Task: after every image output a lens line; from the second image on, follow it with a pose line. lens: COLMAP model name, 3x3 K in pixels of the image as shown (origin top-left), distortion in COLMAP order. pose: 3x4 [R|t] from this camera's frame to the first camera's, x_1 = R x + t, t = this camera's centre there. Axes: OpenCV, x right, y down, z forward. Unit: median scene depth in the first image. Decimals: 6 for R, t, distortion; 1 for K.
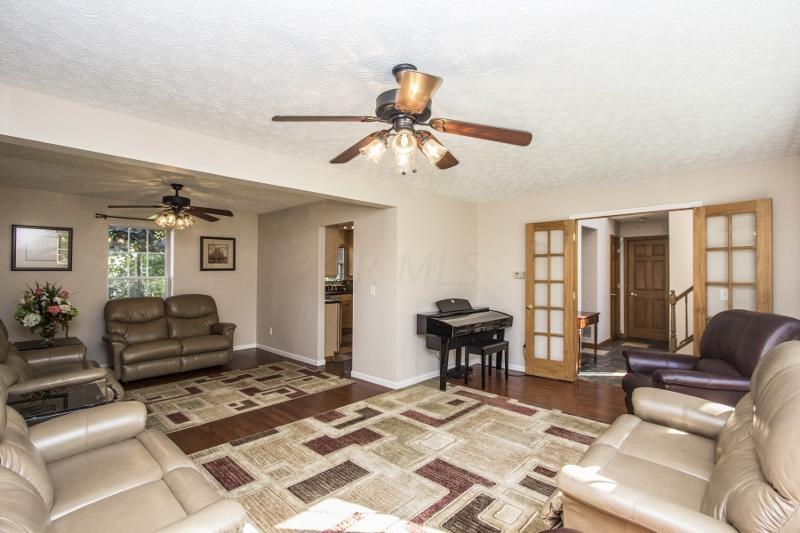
lens RADIAL K [[371.1, 0, 390.0], [0, 371.1, 266.2], [0, 0, 1]] dist [-0.019196, 0.004867]
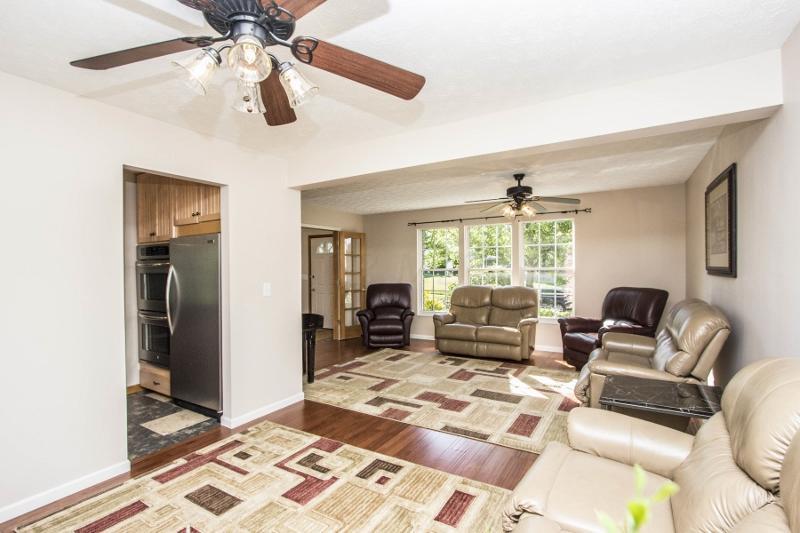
lens RADIAL K [[371.1, 0, 405.1], [0, 371.1, 269.6], [0, 0, 1]] dist [-0.019196, 0.004867]
pose [[-0.211366, -0.006958, 0.977382, -0.838032], [-0.004963, 0.999969, 0.006046, 0.014263], [-0.977394, -0.003573, -0.211394, 0.885079]]
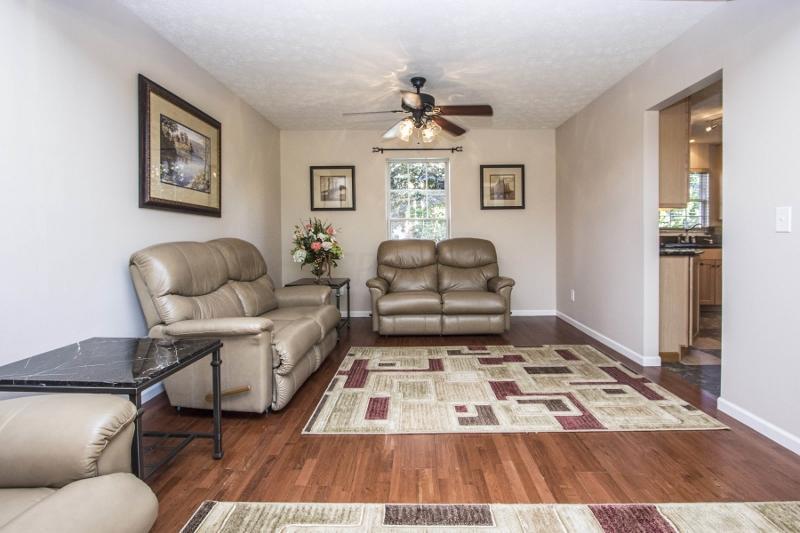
lens RADIAL K [[371.1, 0, 426.8], [0, 371.1, 240.8], [0, 0, 1]] dist [-0.019196, 0.004867]
pose [[0.701695, 0.004106, -0.712466, -0.035467], [0.015665, 0.999653, 0.021190, 0.075566], [0.712305, -0.026030, 0.701387, 0.446927]]
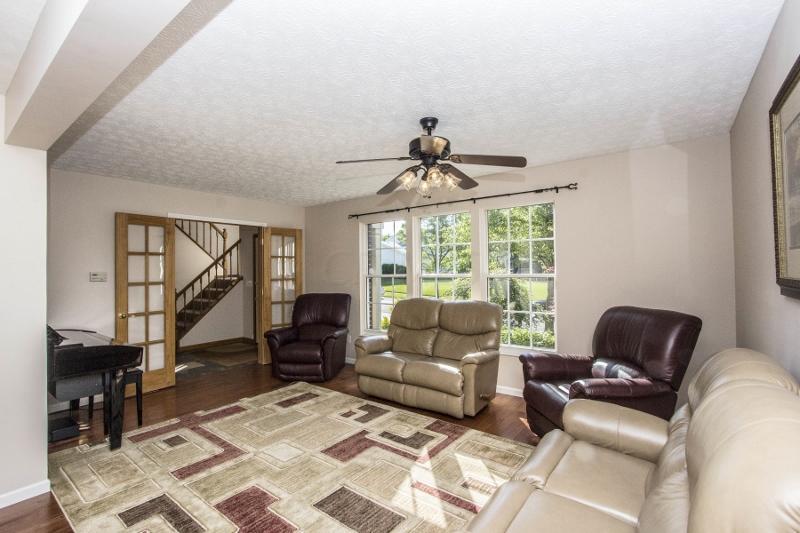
lens RADIAL K [[371.1, 0, 401.3], [0, 371.1, 264.7], [0, 0, 1]] dist [-0.019196, 0.004867]
pose [[-0.112165, 0.013777, 0.993594, -0.537099], [-0.006809, 0.999870, -0.014632, 0.005476], [-0.993666, -0.008406, -0.112056, 0.515188]]
